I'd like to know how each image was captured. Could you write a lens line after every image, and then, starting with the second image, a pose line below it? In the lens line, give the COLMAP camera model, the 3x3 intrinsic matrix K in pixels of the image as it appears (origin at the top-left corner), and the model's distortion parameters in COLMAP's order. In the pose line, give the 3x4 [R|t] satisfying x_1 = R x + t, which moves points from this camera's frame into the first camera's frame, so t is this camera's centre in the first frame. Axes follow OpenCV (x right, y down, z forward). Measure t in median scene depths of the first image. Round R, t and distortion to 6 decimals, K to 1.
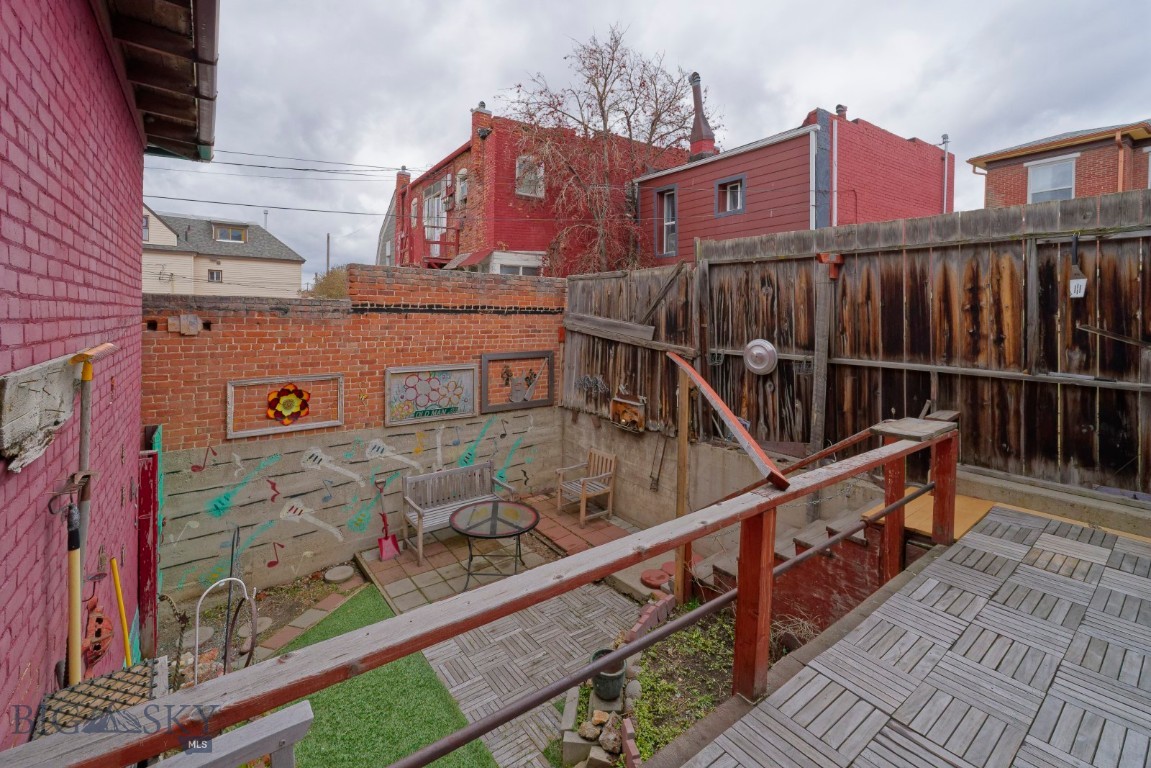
lens RADIAL K [[486.7, 0, 574.3], [0, 486.7, 390.8], [0, 0, 1]] dist [0.001221, 0.000224]
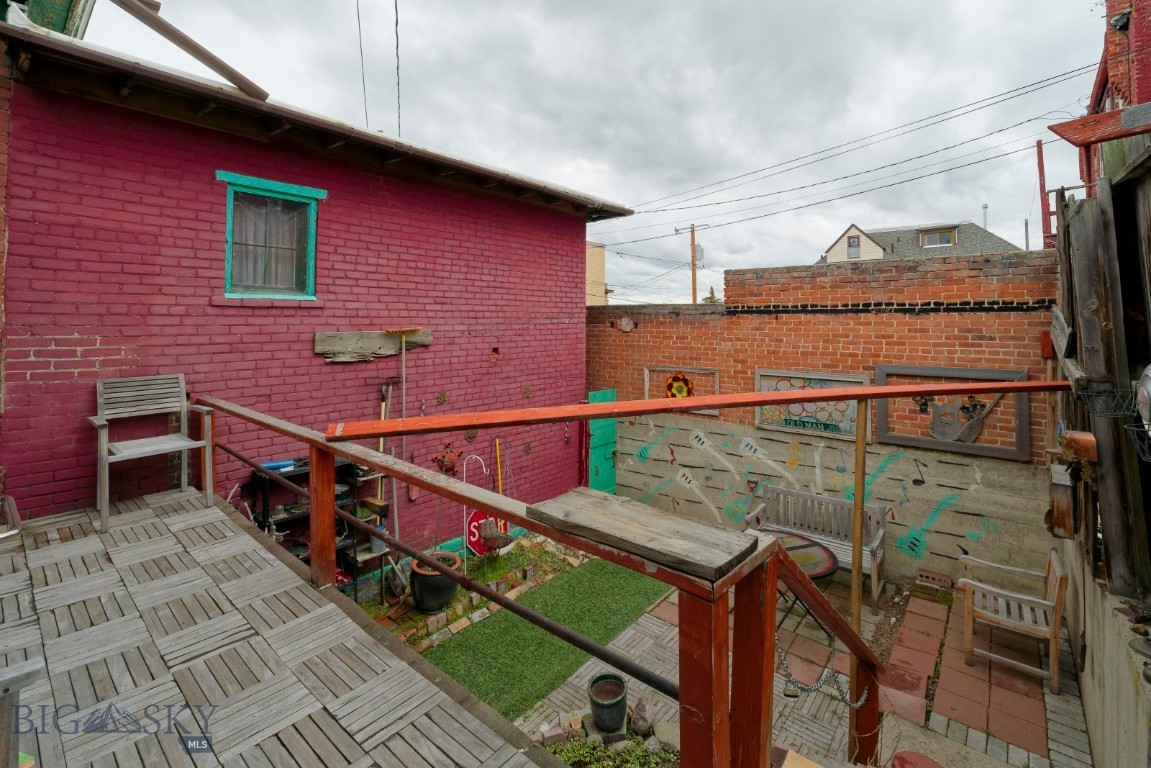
lens RADIAL K [[512.9, 0, 575.5], [0, 512.9, 384.0], [0, 0, 1]] dist [-0.002625, -0.000035]
pose [[0.223703, 0.109279, -0.968512, 0.543935], [-0.145195, 0.986343, 0.077754, -0.042615], [0.963782, 0.123229, 0.236514, 0.379098]]
